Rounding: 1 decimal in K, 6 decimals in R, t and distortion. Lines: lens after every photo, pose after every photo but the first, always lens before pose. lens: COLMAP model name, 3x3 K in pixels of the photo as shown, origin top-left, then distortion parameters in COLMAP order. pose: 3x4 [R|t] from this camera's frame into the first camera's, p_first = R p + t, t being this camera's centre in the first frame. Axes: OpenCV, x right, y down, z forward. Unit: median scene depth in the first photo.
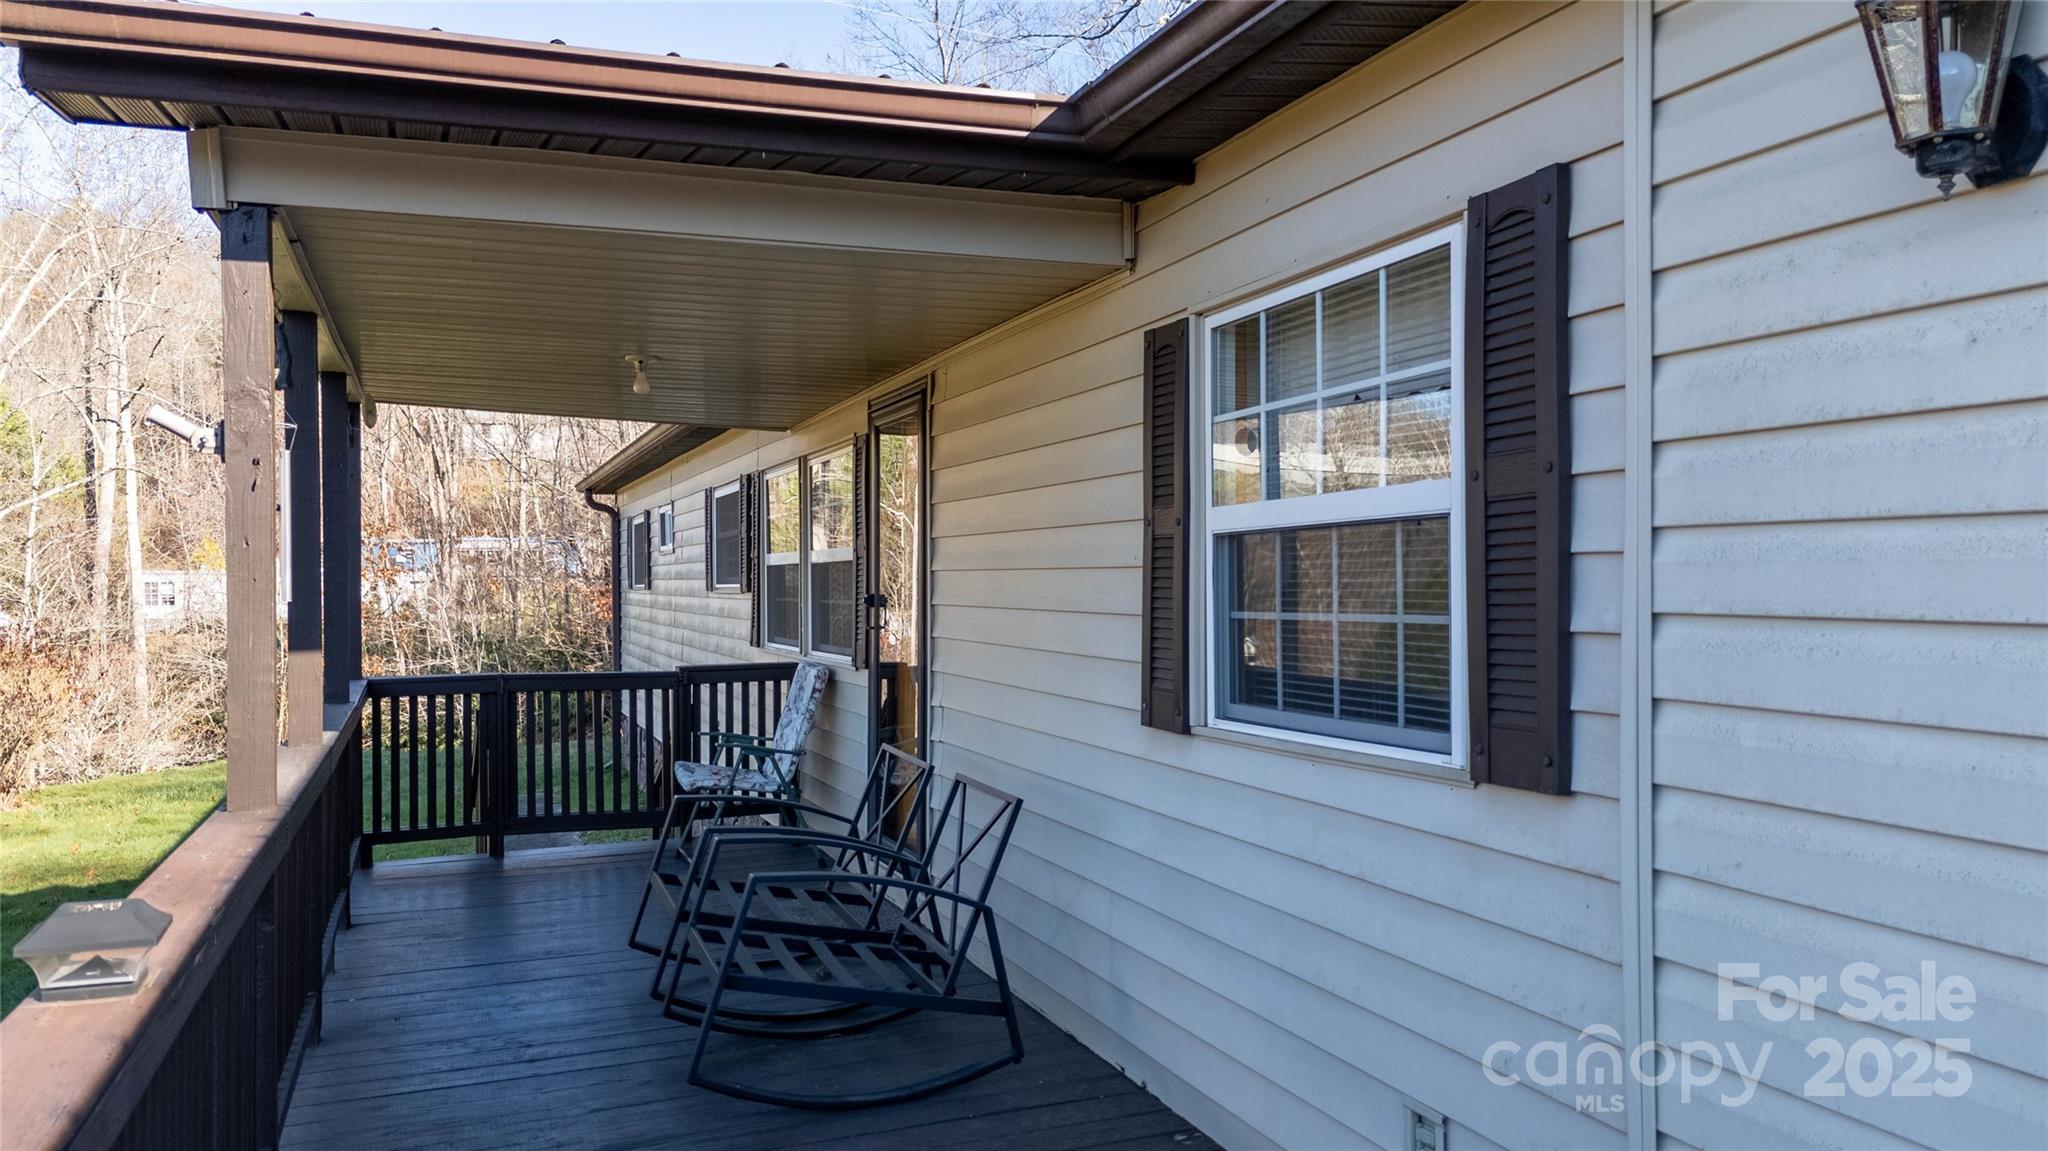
lens RADIAL K [[1507.8, 0, 1029.4], [0, 1507.8, 575.2], [0, 0, 1]] dist [0.034261, -0.018715]
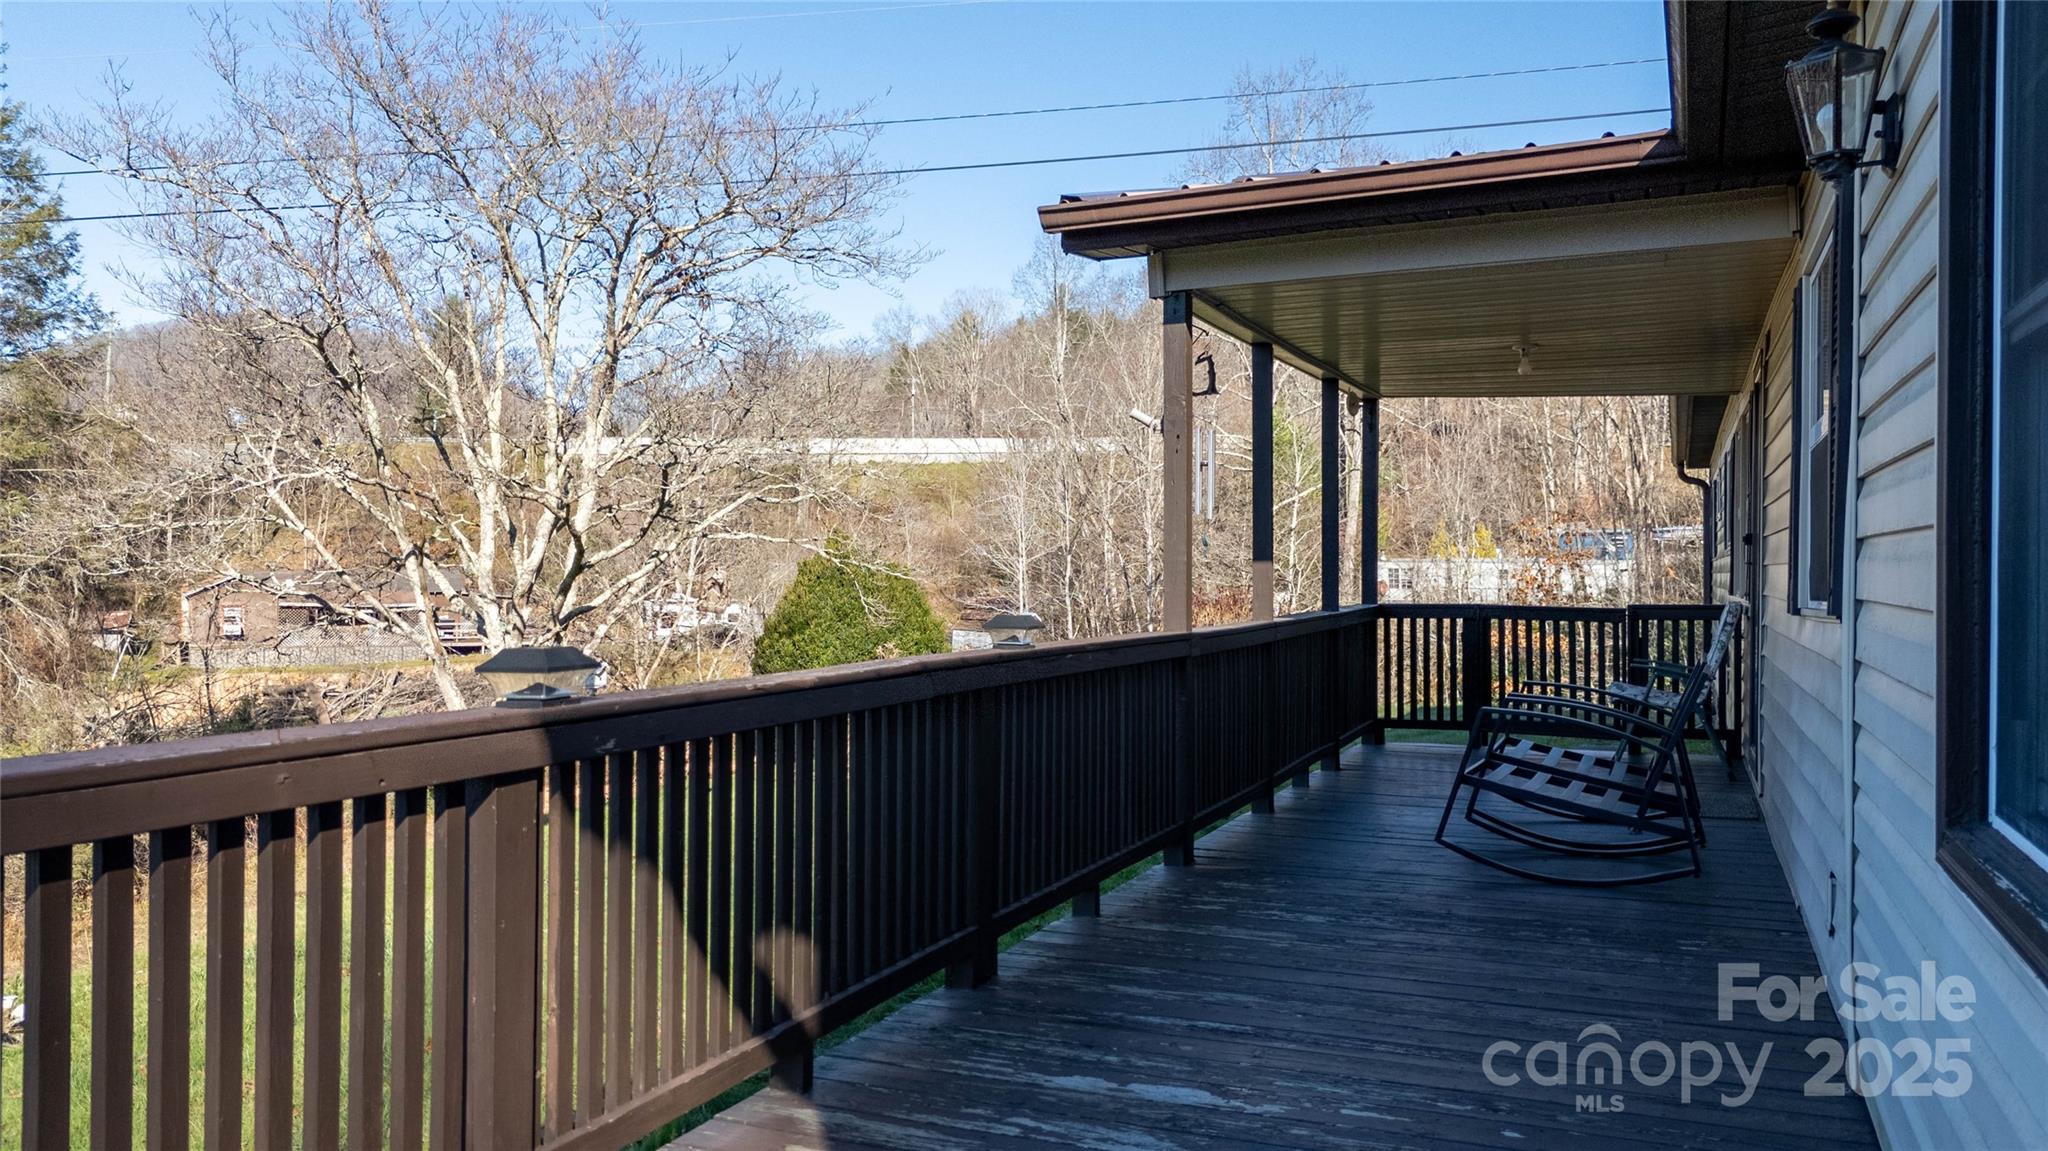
lens RADIAL K [[1507.8, 0, 1024.5], [0, 1507.8, 571.9], [0, 0, 1]] dist [0.034261, -0.018715]
pose [[0.713233, 0.006850, -0.700894, 0.564776], [-0.005080, 0.999976, 0.004603, 0.072595], [0.700909, 0.000278, 0.713251, -0.360844]]
